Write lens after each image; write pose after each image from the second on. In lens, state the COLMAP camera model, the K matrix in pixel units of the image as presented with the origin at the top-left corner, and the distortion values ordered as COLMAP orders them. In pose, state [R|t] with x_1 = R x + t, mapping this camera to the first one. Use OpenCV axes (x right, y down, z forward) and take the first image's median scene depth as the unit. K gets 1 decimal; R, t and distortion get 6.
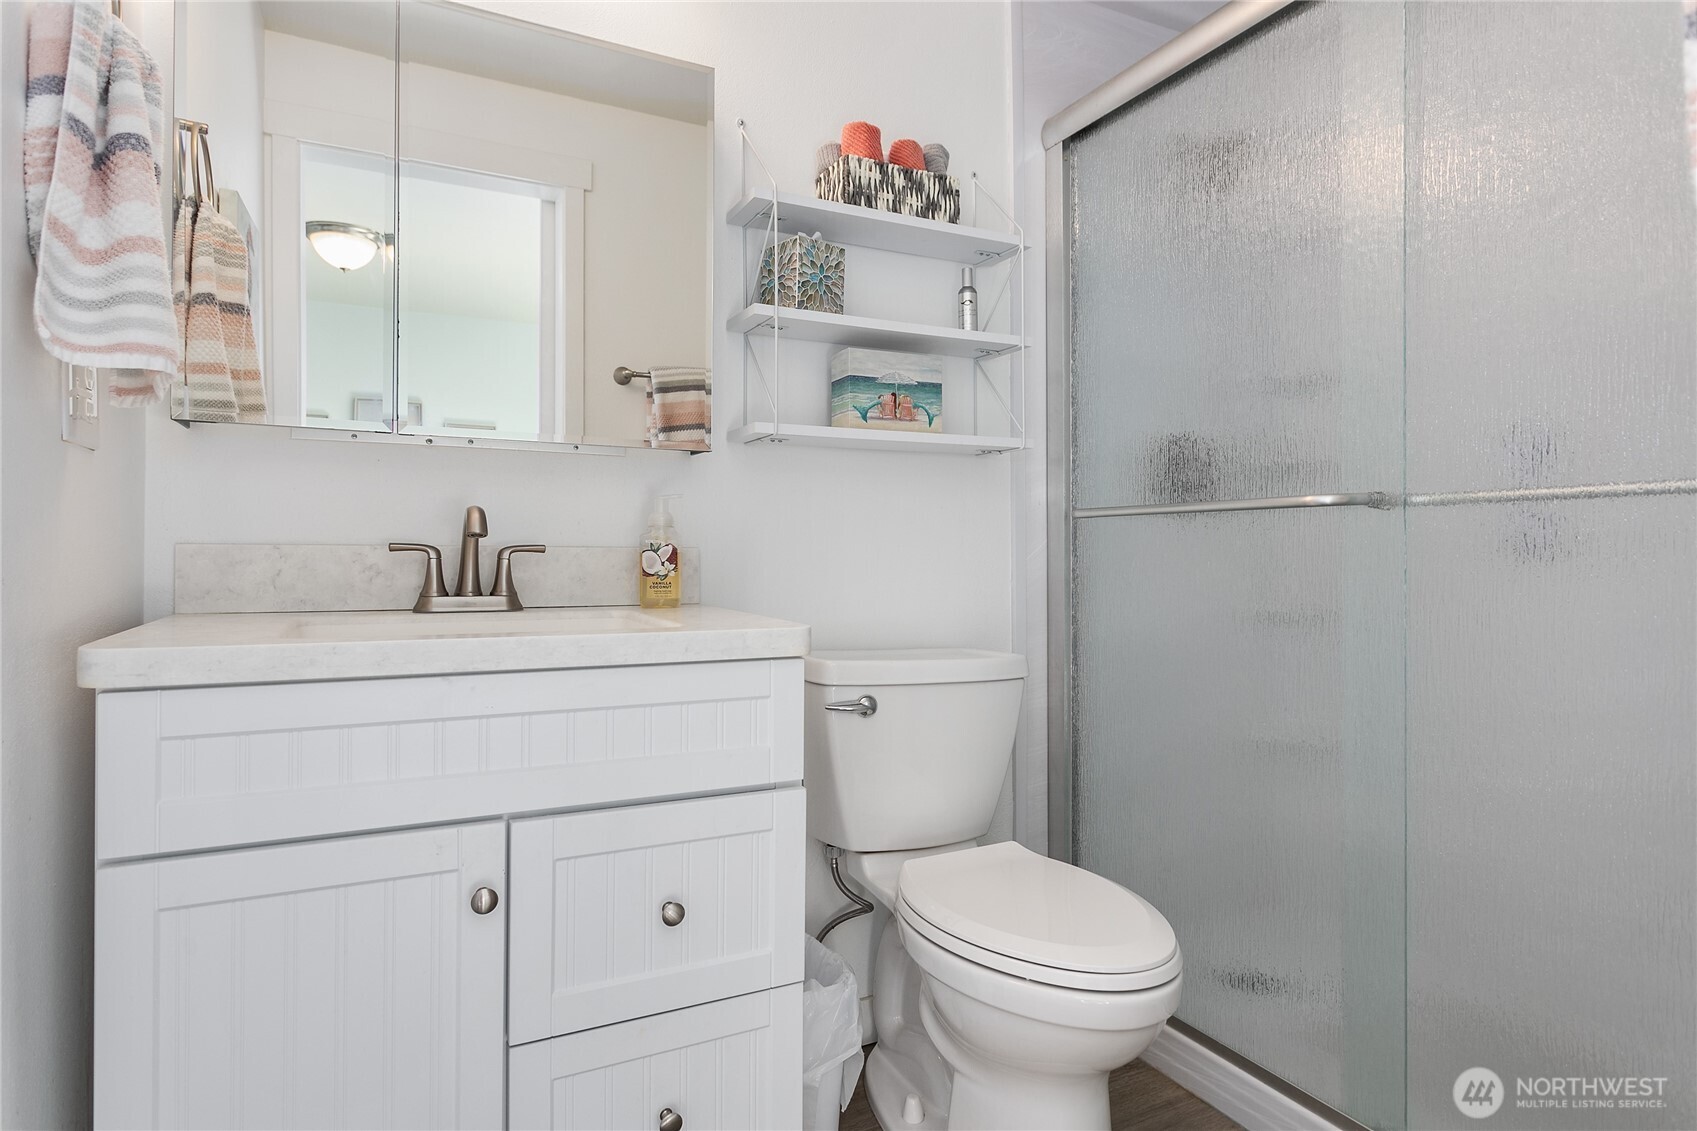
lens RADIAL K [[921.6, 0, 848.5], [0, 921.6, 565.5], [0, 0, 1]] dist [-0.000500, -0.000808]
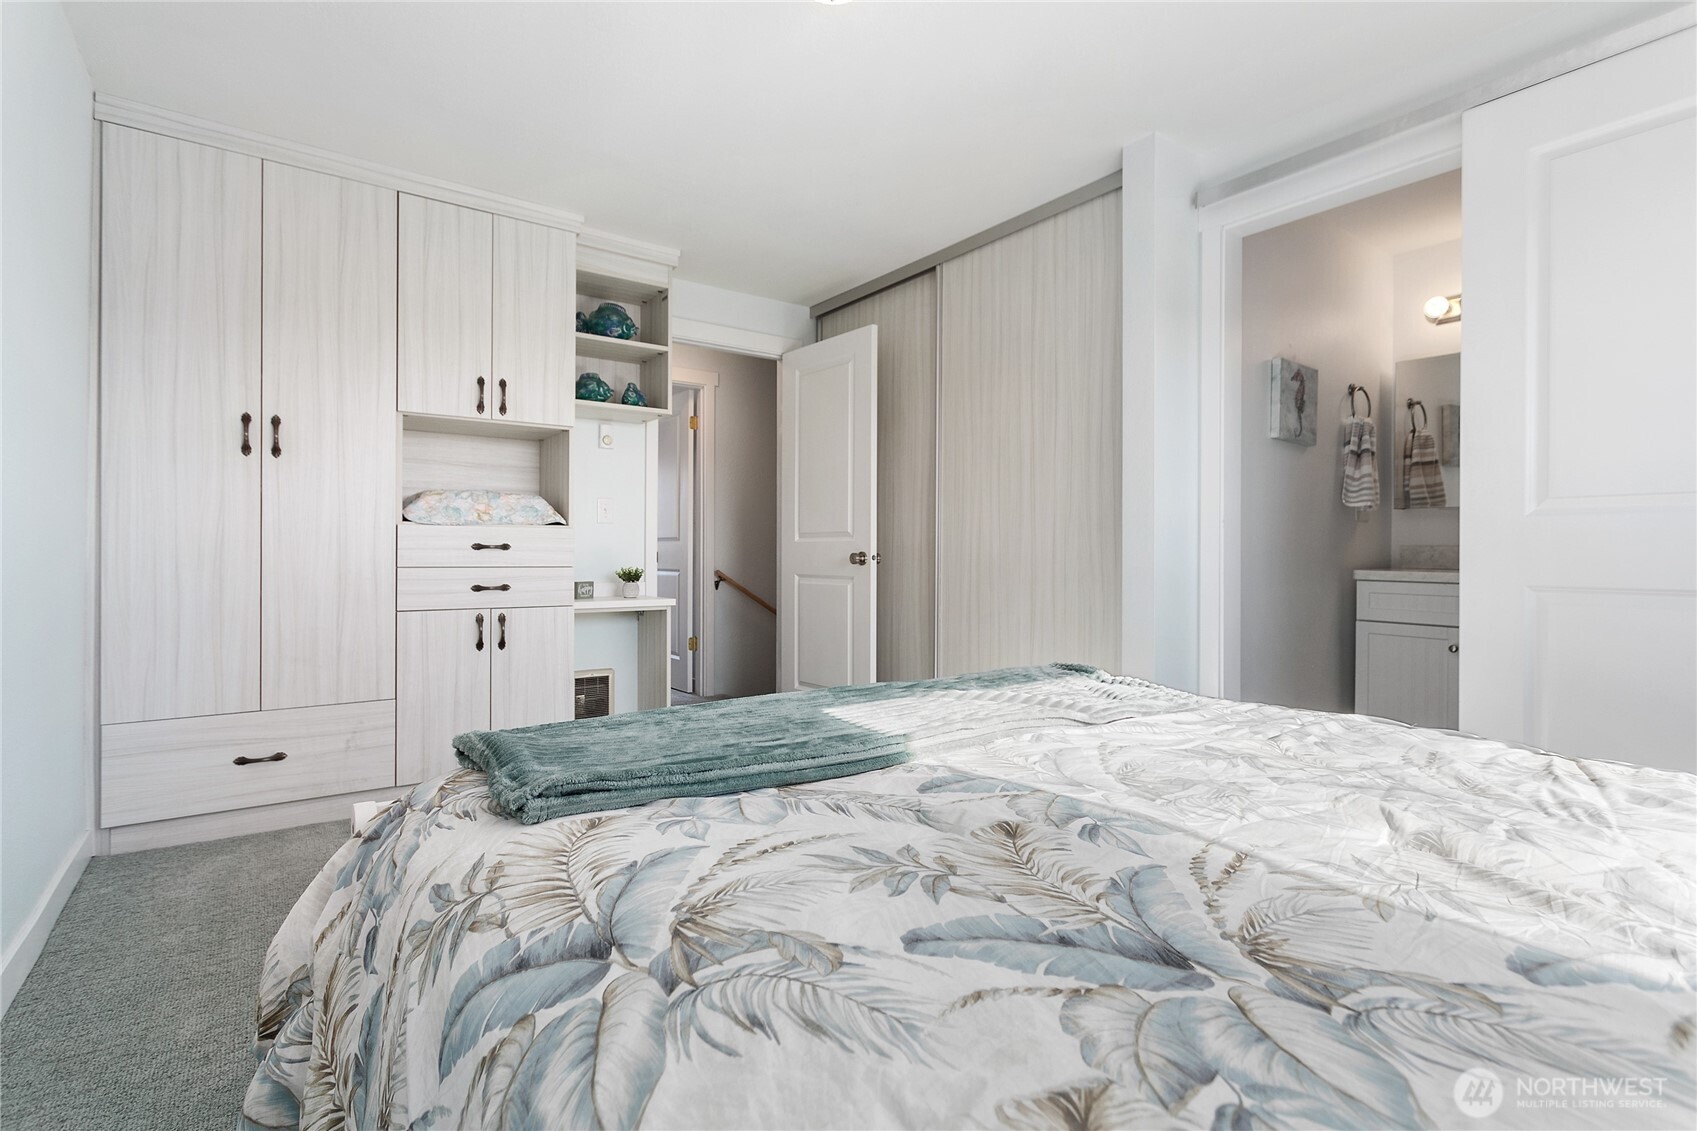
lens RADIAL K [[803.3, 0, 845.4], [0, 803.3, 554.3], [0, 0, 1]] dist [0.004738, 0.001251]
pose [[0.148306, -0.001513, -0.988940, 2.522761], [-0.006590, 0.999975, -0.002518, 0.034857], [0.988920, 0.006890, 0.148292, -1.898602]]
